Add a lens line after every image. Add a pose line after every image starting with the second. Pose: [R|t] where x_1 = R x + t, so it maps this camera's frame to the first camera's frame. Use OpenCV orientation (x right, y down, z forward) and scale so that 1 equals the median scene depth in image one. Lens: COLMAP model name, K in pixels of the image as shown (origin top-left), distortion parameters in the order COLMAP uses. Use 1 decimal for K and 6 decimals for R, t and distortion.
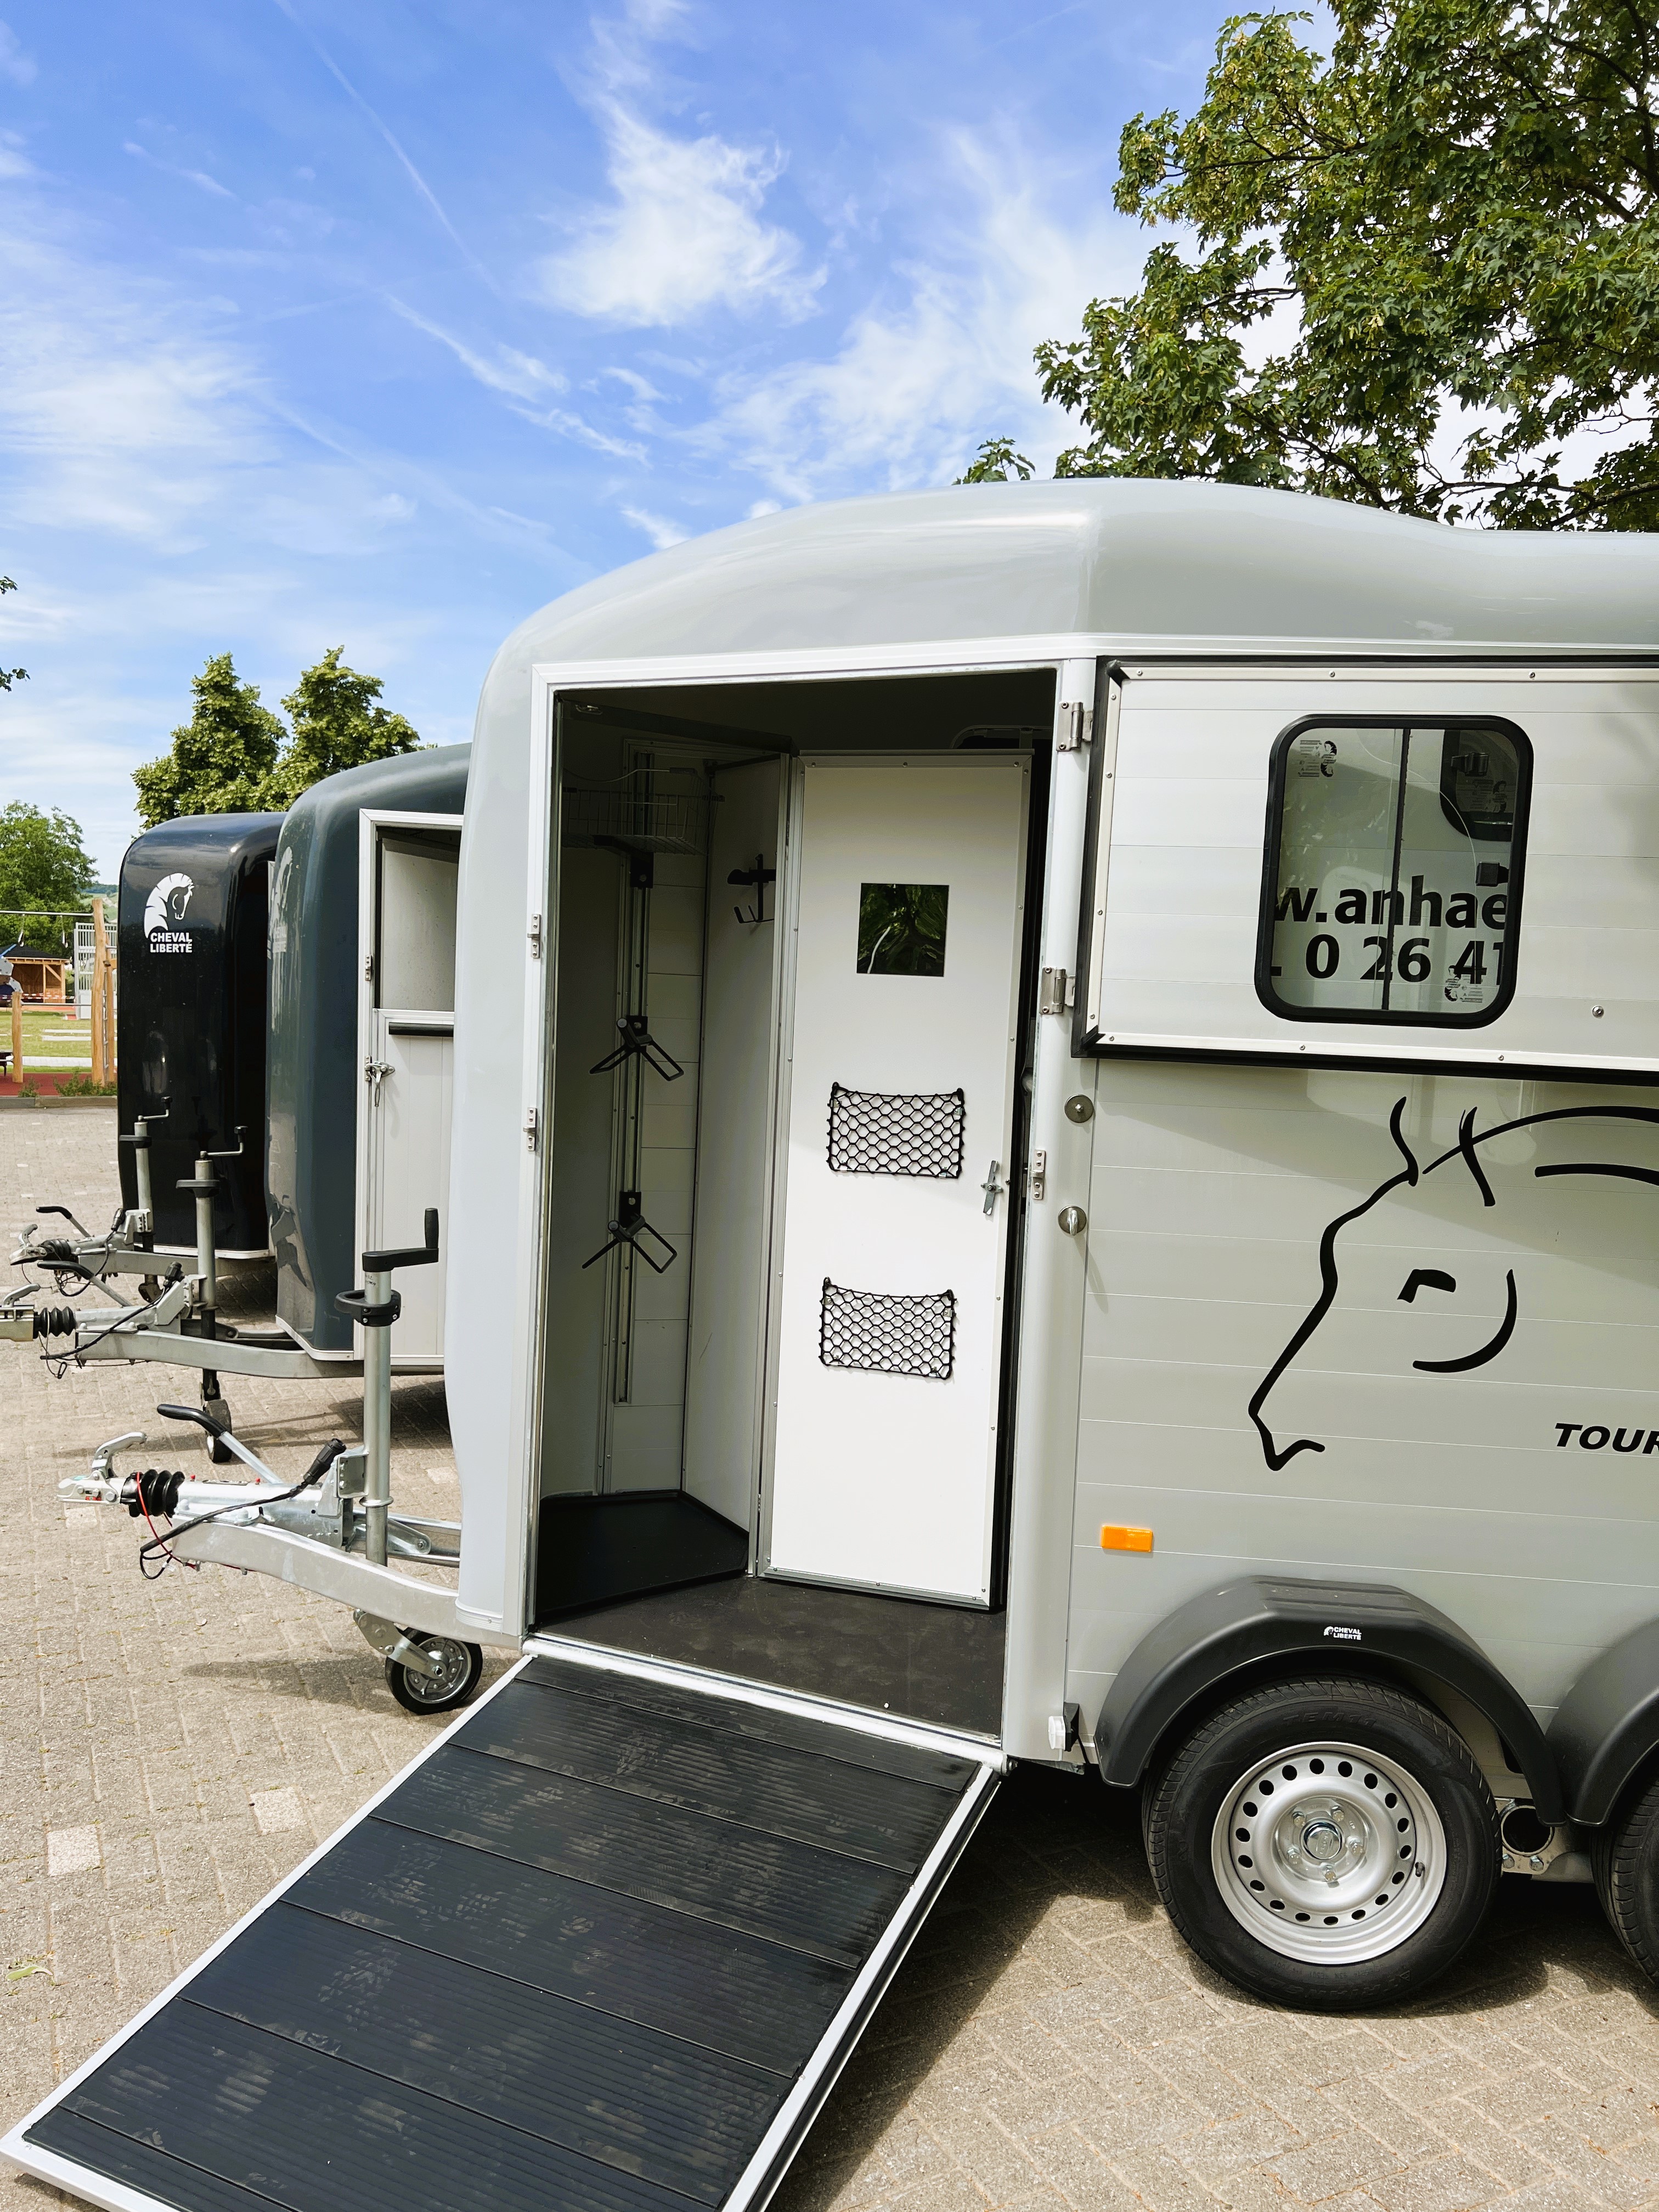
lens RADIAL K [[1689.5, 0, 812.3], [0, 1689.5, 1127.0], [0, 0, 1]] dist [0.046882, -0.057445]
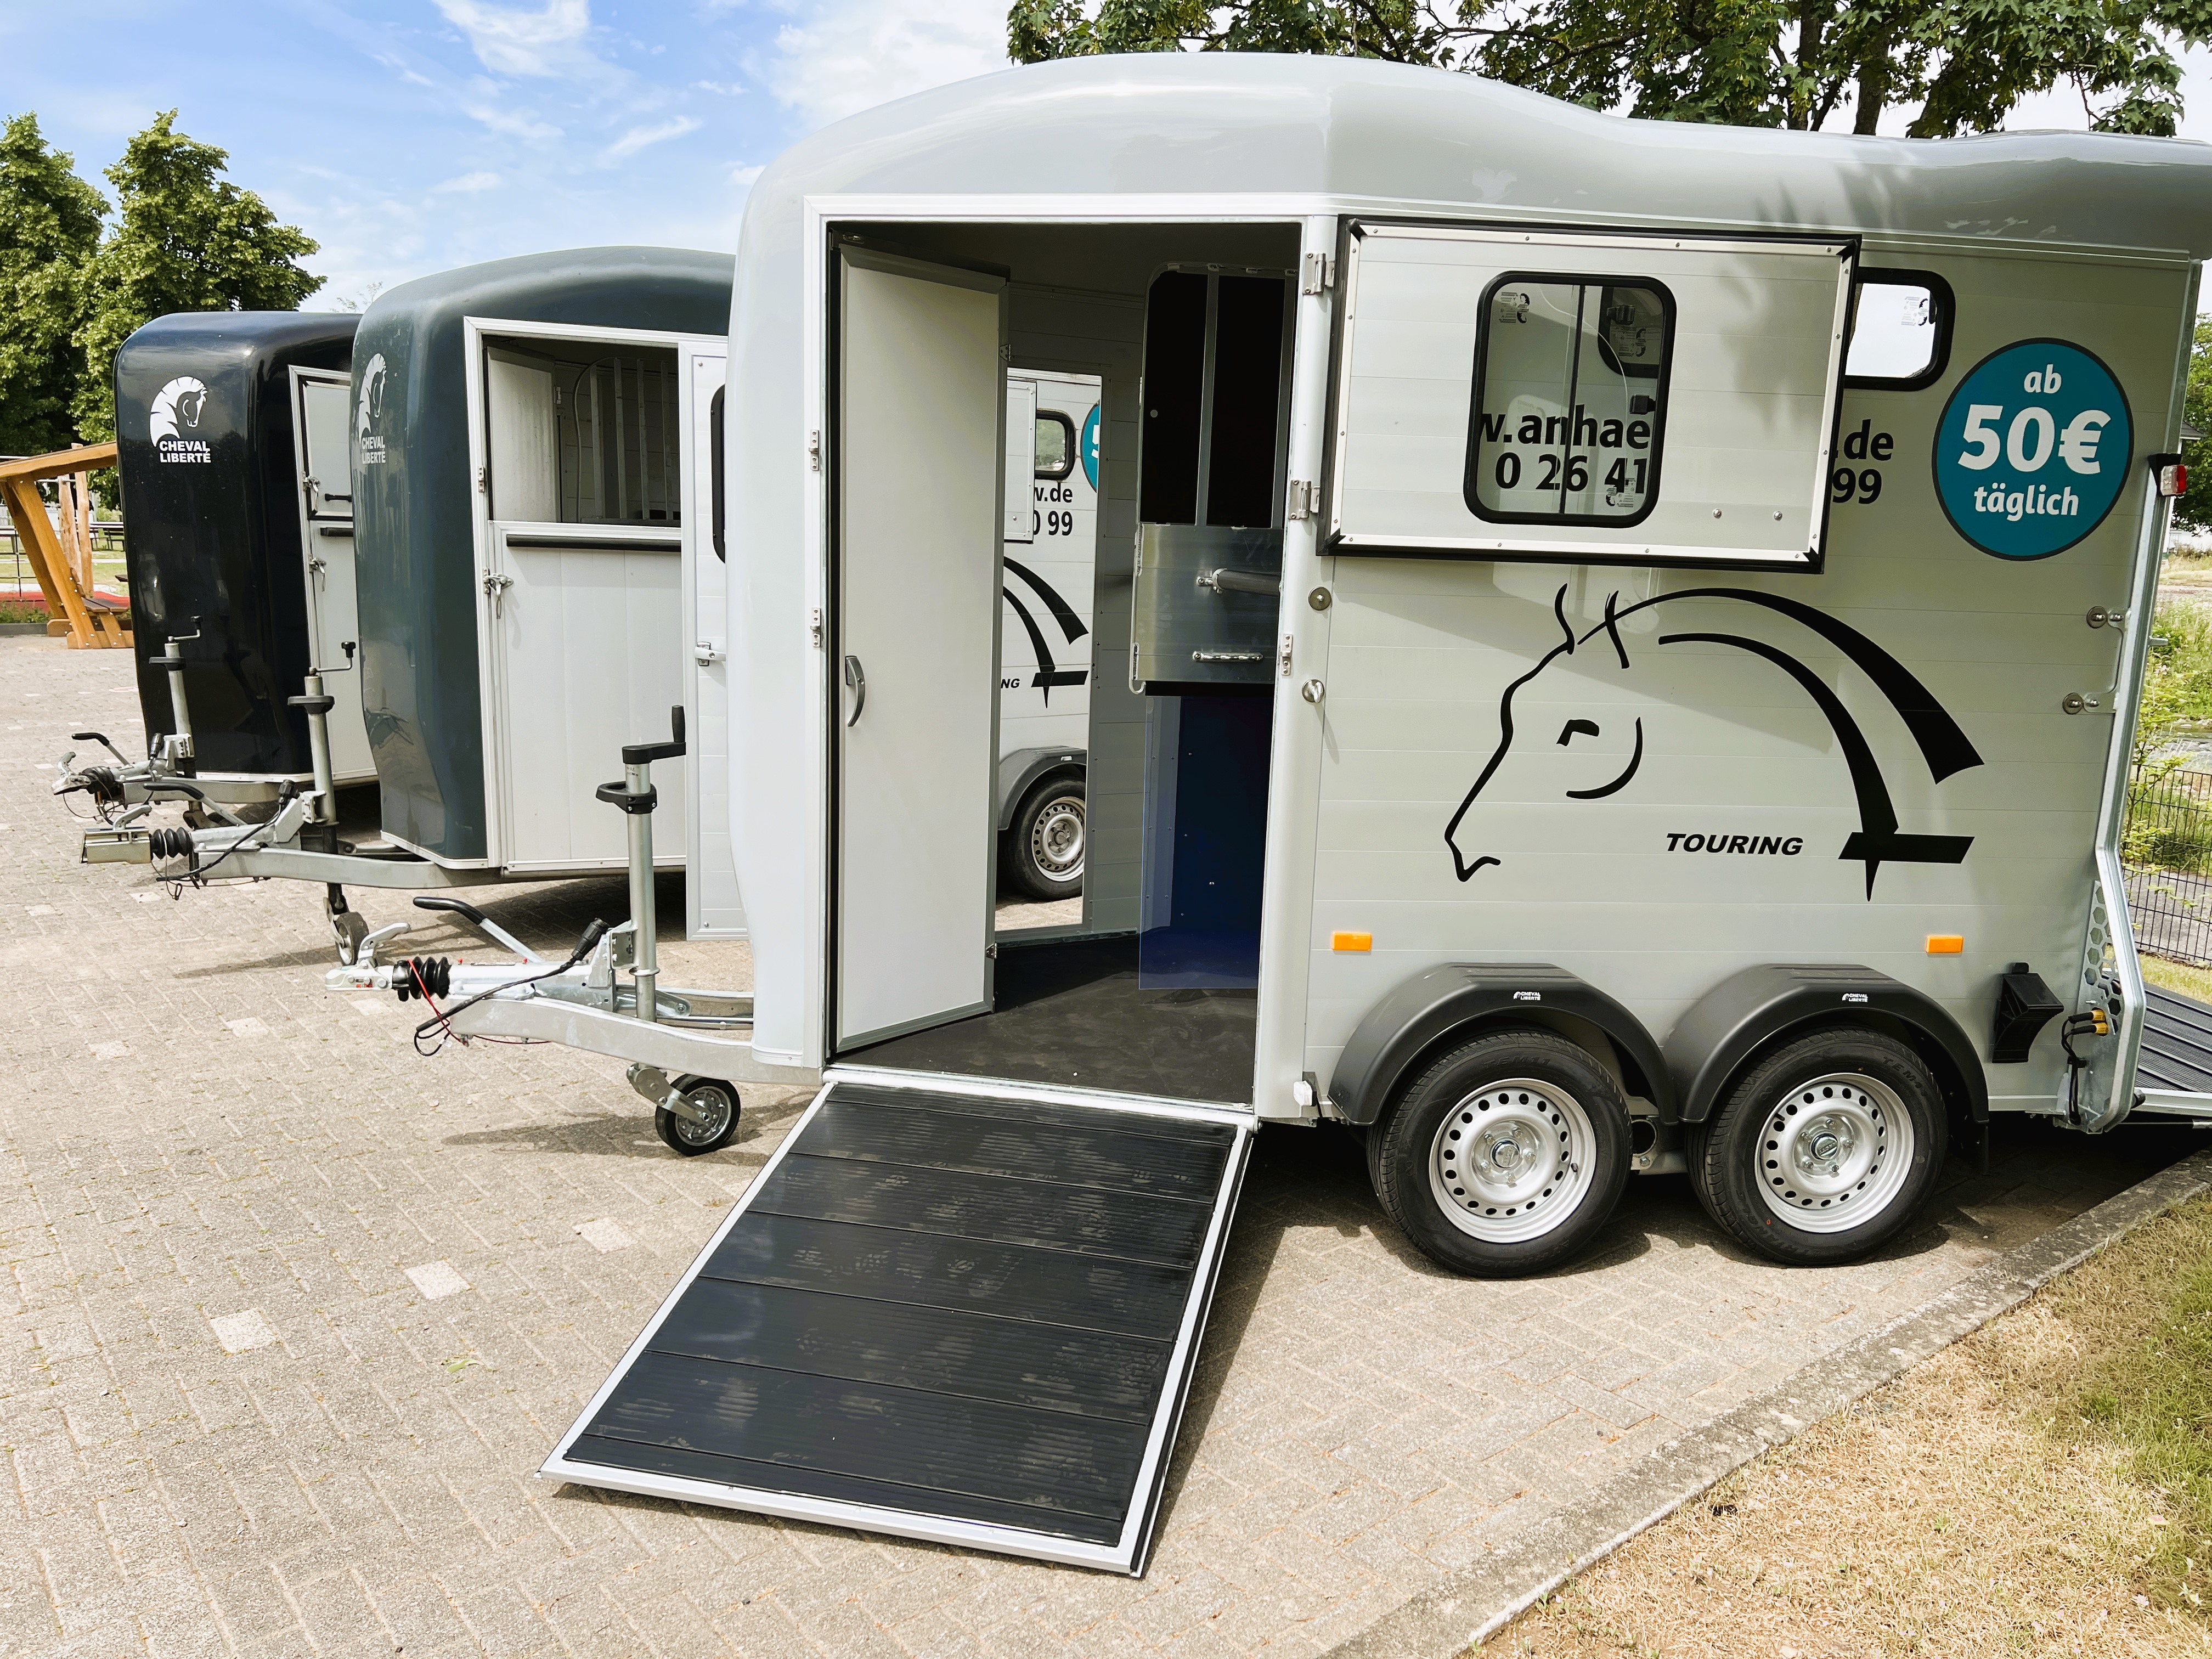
lens RADIAL K [[1689.5, 0, 1107.9], [0, 1689.5, 846.1], [0, 0, 1]] dist [0.046882, -0.057445]
pose [[0.974724, -0.046234, 0.218578, -0.265904], [0.020259, 0.992613, 0.119621, 0.017975], [-0.222494, -0.112169, 0.968460, -0.170728]]
